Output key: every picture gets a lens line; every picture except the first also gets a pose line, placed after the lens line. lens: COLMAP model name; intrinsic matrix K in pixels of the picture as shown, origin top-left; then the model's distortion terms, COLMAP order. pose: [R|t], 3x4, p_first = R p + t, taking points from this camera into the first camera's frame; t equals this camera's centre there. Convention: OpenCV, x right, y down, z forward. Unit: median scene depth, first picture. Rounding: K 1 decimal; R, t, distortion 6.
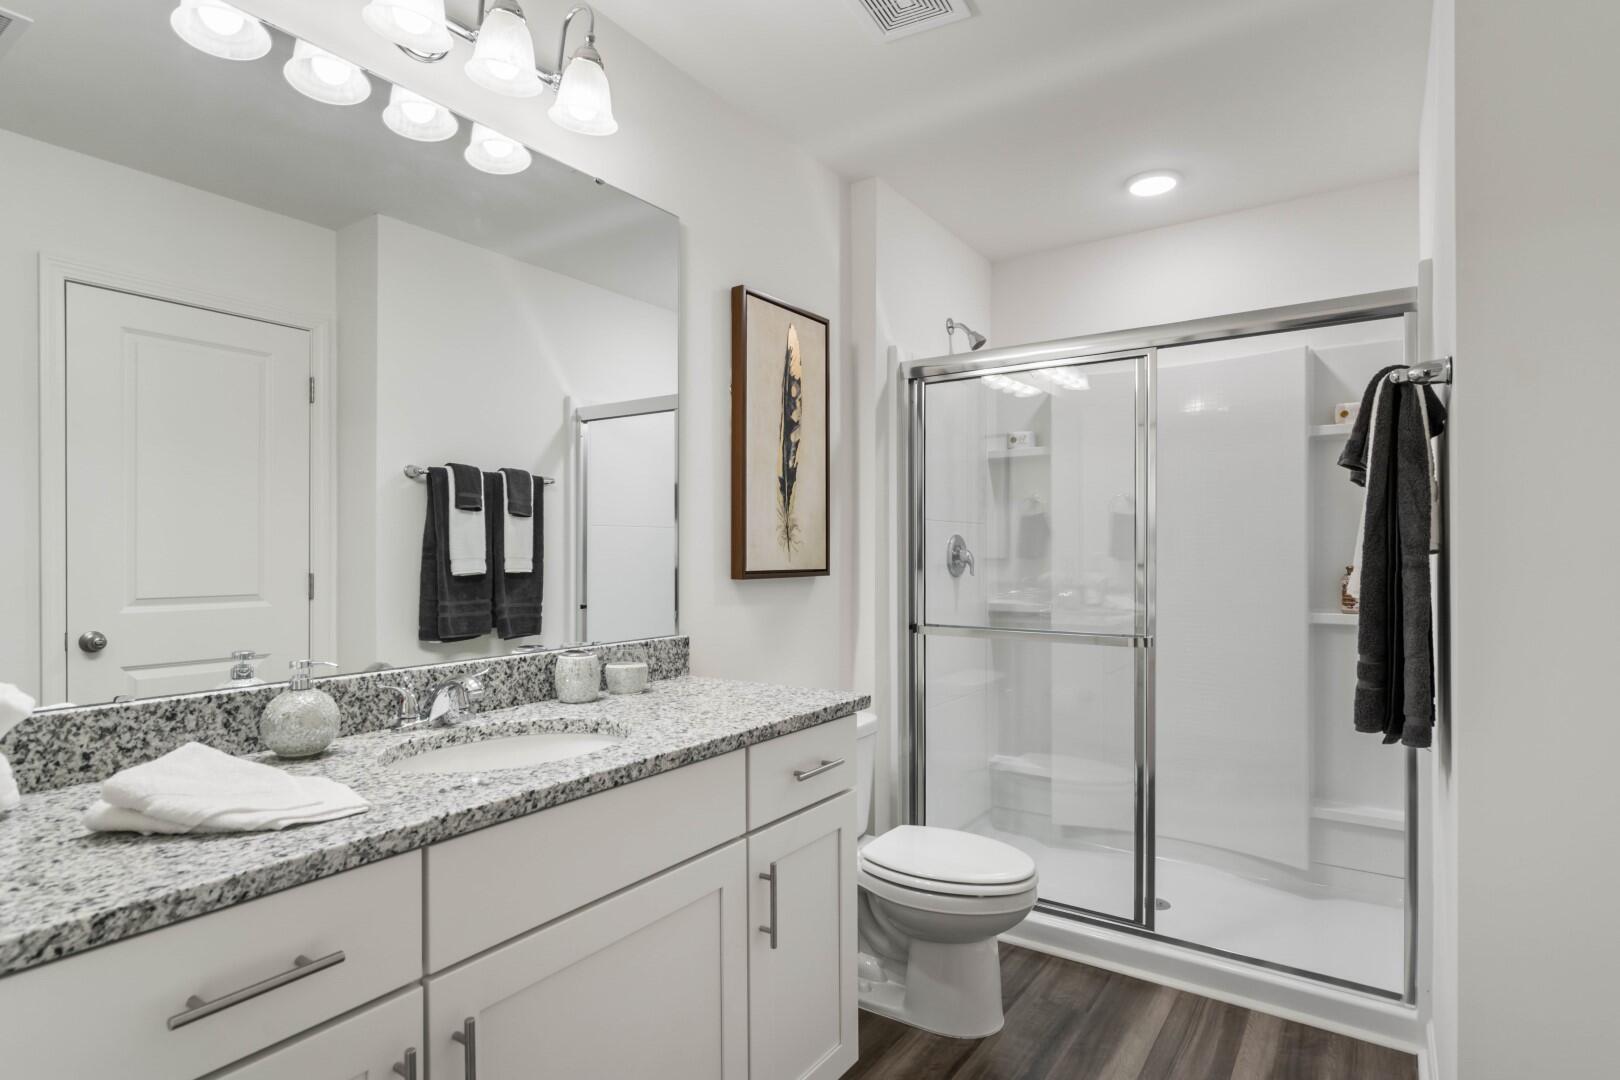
lens RADIAL K [[865.6, 0, 815.9], [0, 865.6, 552.5], [0, 0, 1]] dist [0.002804, 0.000229]
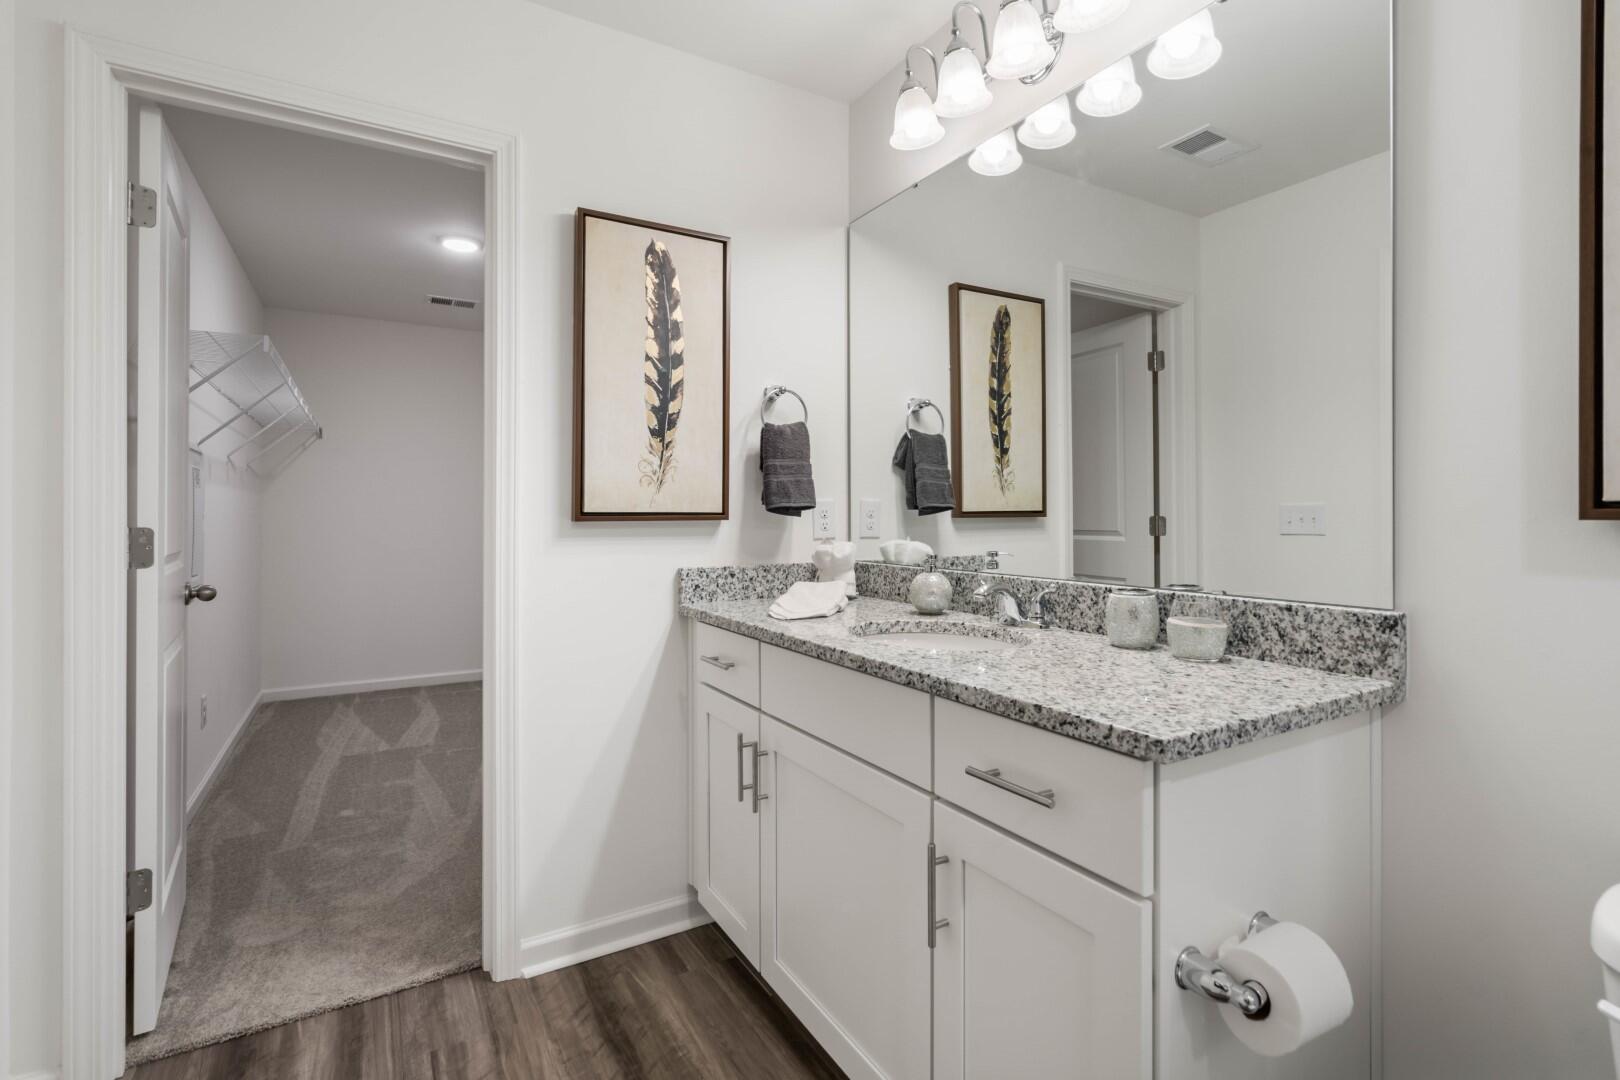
lens RADIAL K [[770.6, 0, 815.0], [0, 770.6, 514.8], [0, 0, 1]] dist [0.000624, 0.000059]
pose [[-0.437894, 0.003990, -0.899018, 0.648198], [0.001095, 0.999992, 0.003905, 0.038951], [0.899026, 0.000726, -0.437895, 1.194993]]
